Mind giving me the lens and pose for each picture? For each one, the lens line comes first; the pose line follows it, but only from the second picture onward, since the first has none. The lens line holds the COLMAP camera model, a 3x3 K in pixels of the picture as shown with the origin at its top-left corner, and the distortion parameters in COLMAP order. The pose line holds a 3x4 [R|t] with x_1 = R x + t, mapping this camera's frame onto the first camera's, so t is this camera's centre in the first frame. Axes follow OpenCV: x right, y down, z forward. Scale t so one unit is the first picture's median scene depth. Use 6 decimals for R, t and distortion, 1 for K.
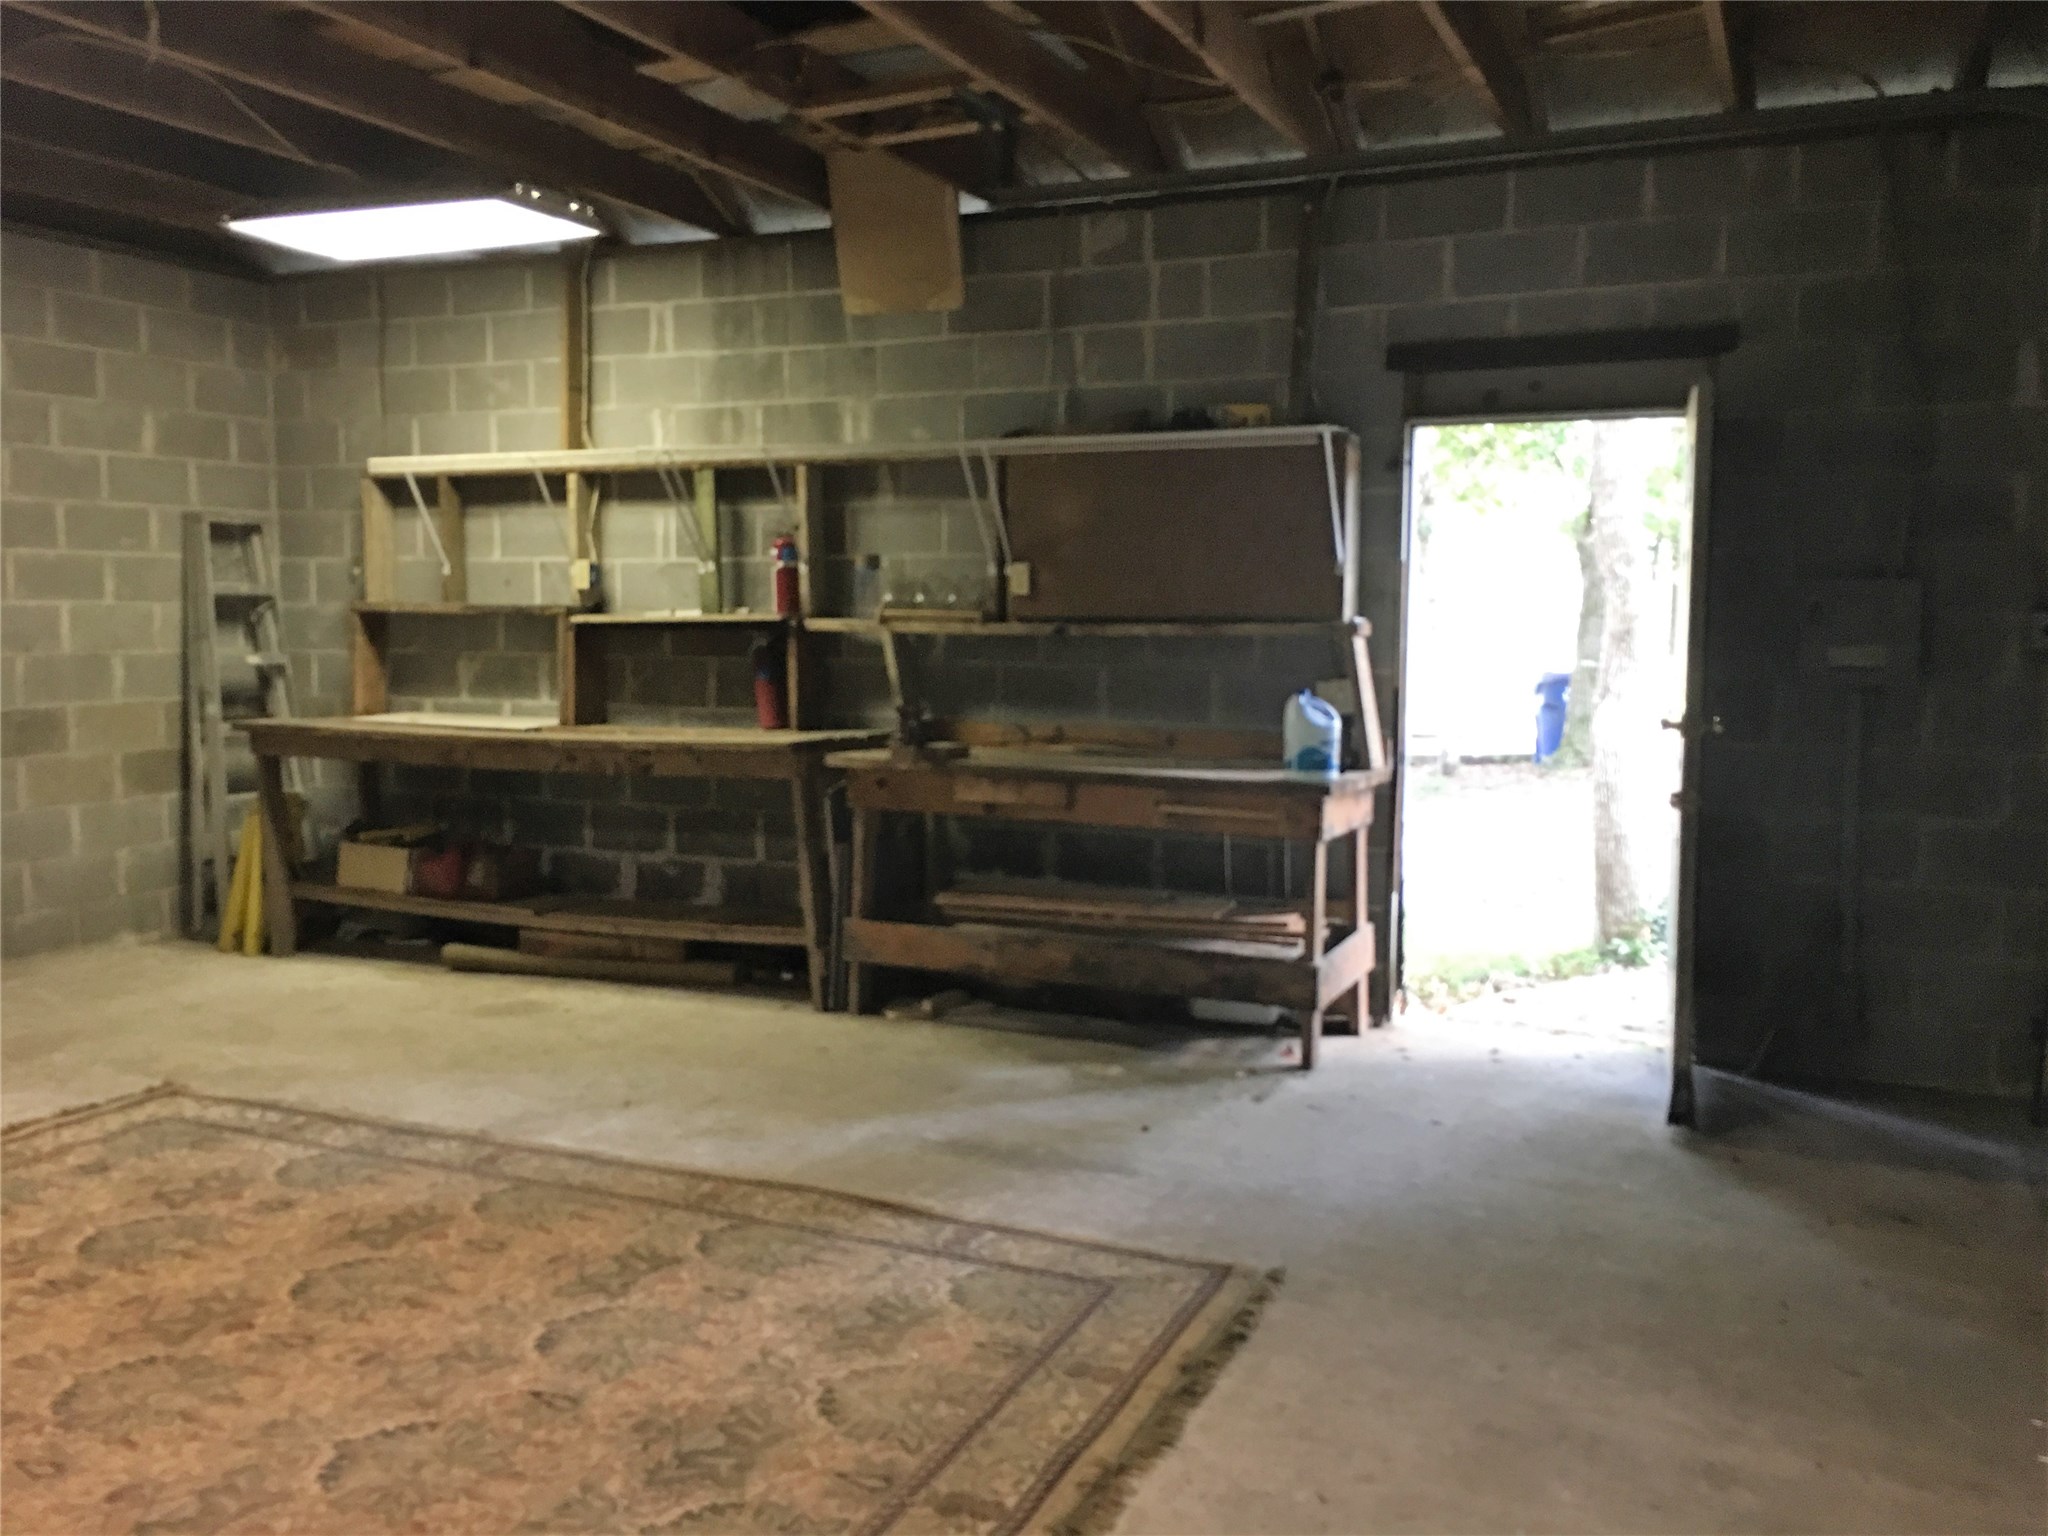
lens RADIAL K [[1726.8, 0, 1022.9], [0, 1726.8, 766.8], [0, 0, 1]] dist [-0.002263, -0.001623]
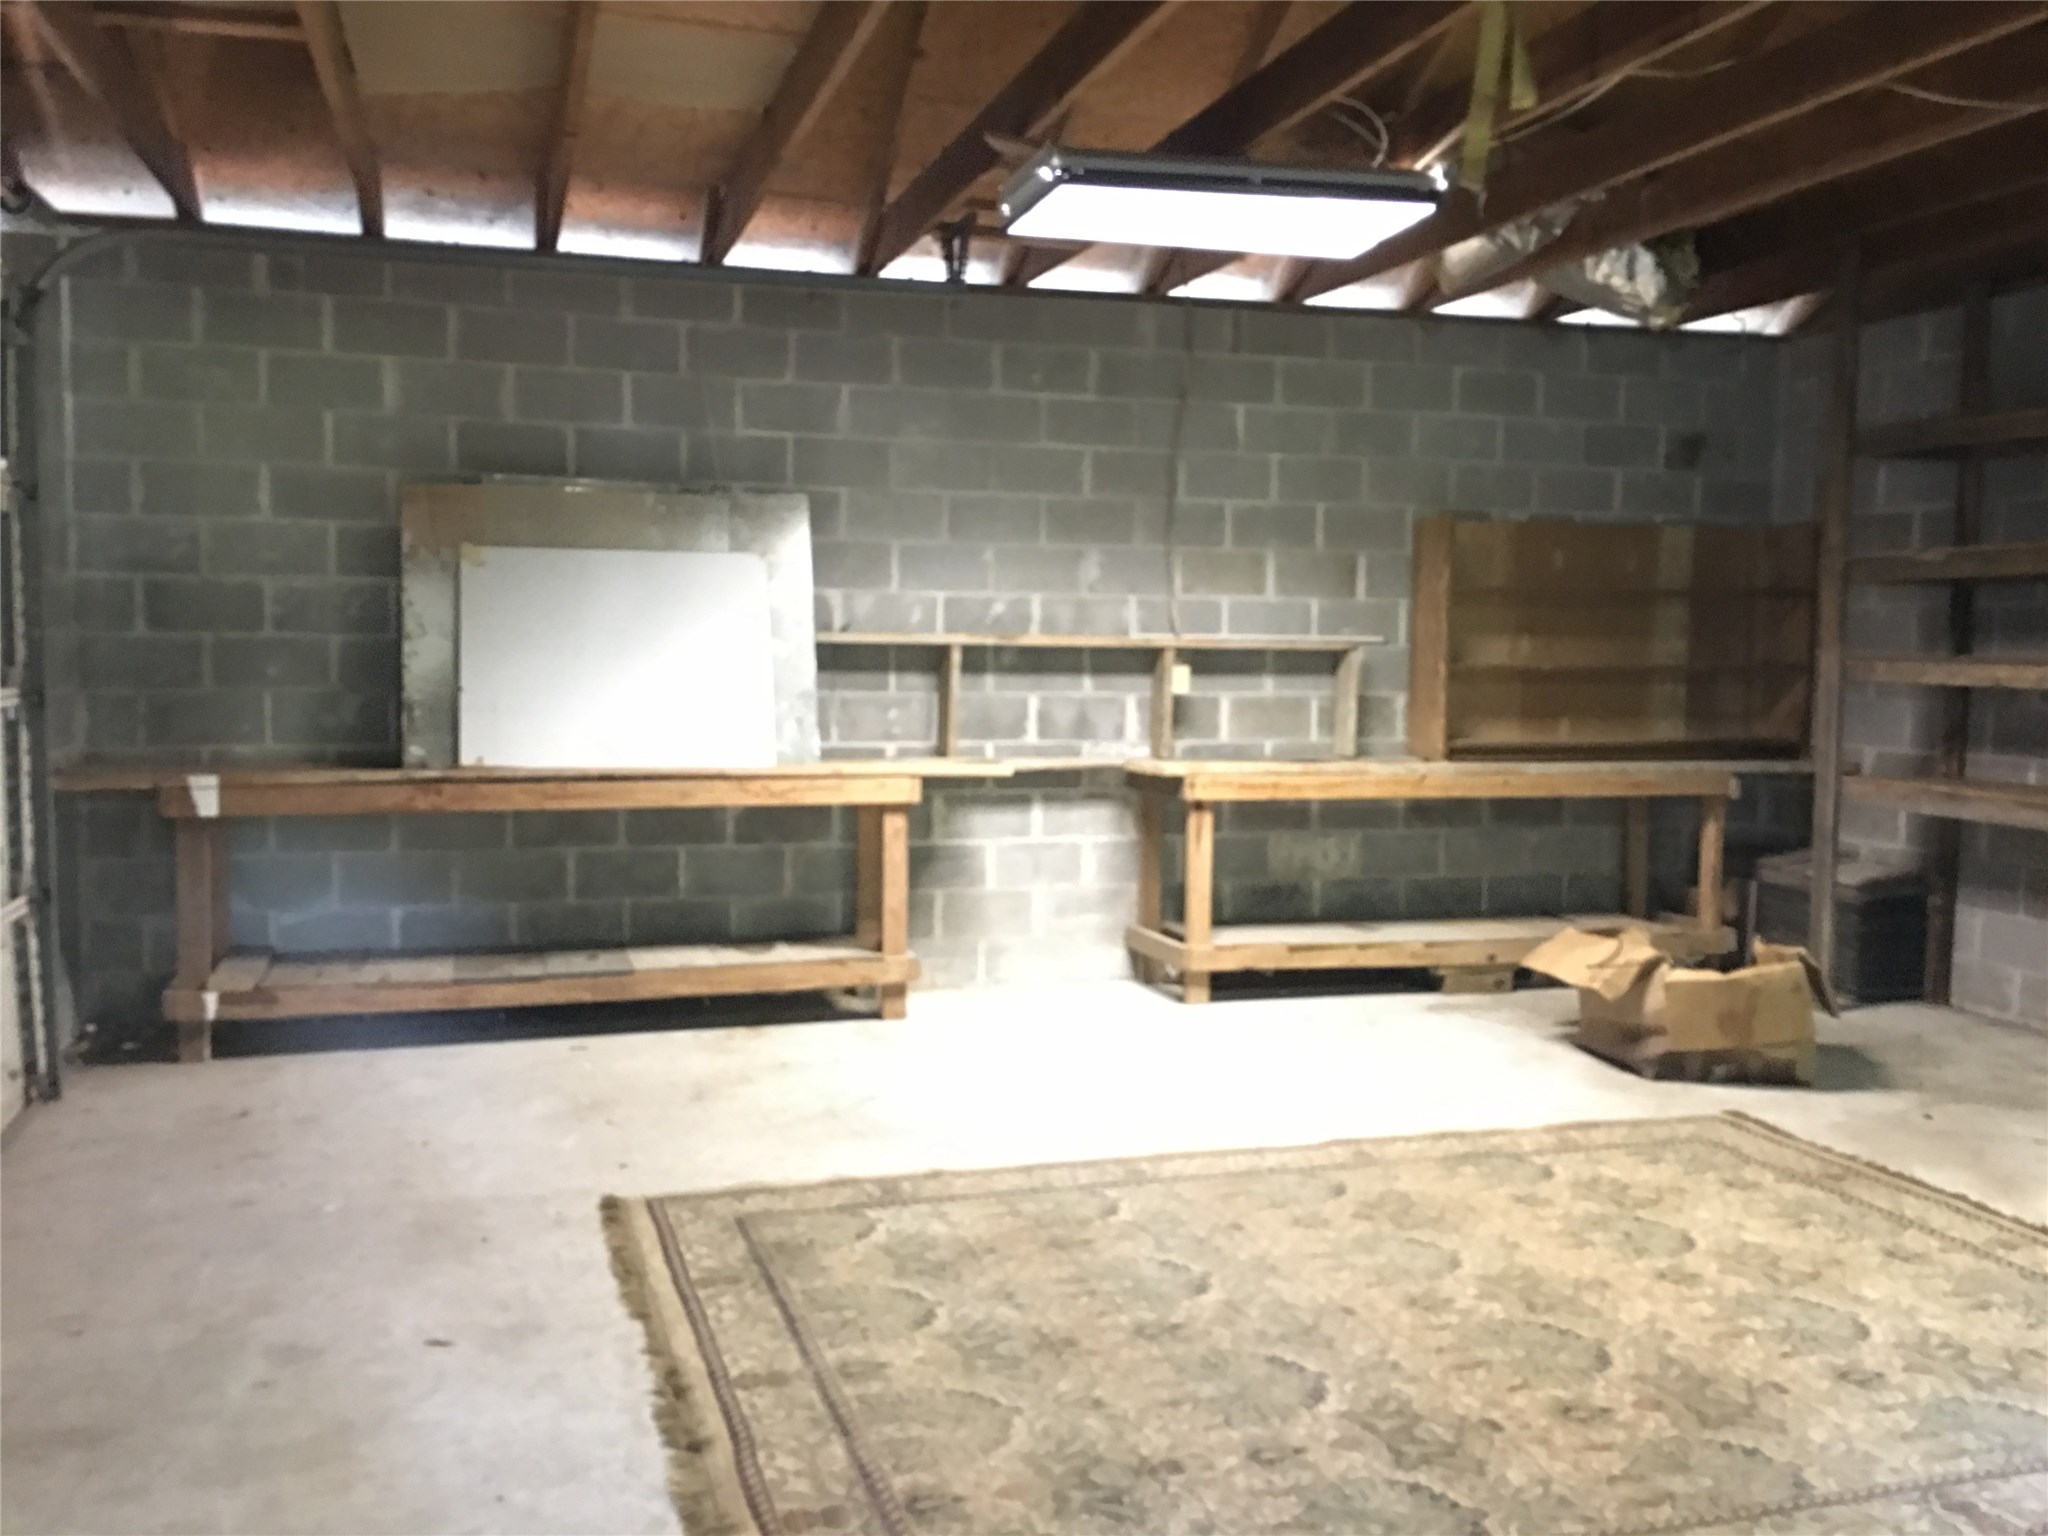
lens RADIAL K [[1737.9, 0, 1022.8], [0, 1737.9, 768.3], [0, 0, 1]] dist [0.002571, 0.003867]
pose [[-0.754246, 0.037453, -0.655523, 0.513719], [-0.077990, 0.986194, 0.146080, -0.159903], [0.651944, 0.161304, -0.740912, 1.618346]]
